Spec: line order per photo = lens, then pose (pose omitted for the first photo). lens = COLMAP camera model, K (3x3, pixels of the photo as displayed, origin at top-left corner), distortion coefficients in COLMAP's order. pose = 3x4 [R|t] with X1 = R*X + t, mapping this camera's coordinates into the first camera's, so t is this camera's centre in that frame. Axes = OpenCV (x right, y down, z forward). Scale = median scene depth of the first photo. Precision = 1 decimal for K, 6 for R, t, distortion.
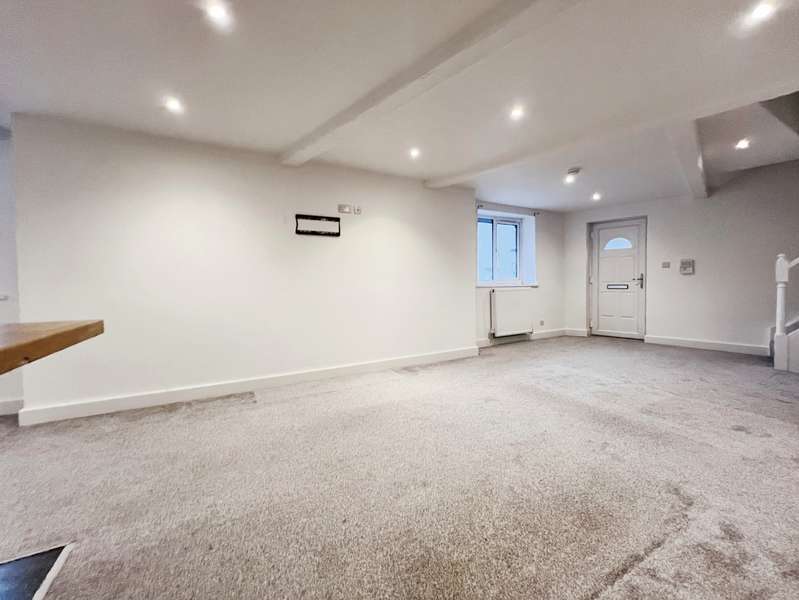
lens RADIAL K [[329.2, 0, 396.3], [0, 329.2, 274.9], [0, 0, 1]] dist [0.000164, 0.000072]
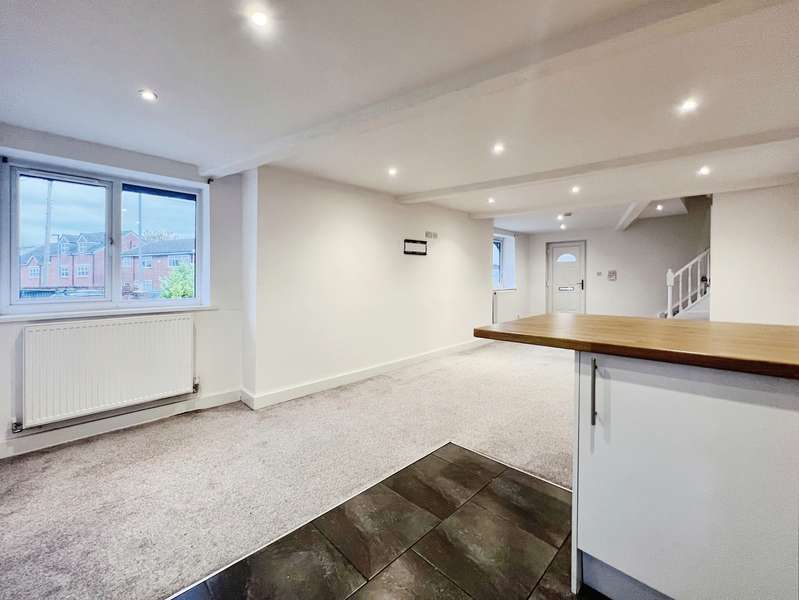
lens RADIAL K [[329.2, 0, 396.3], [0, 329.2, 274.9], [0, 0, 1]] dist [0.000164, 0.000072]
pose [[0.961039, -0.002842, 0.276397, -0.640321], [0.003833, 0.999988, -0.003046, -0.033189], [-0.276385, 0.003987, 0.961039, -0.237857]]
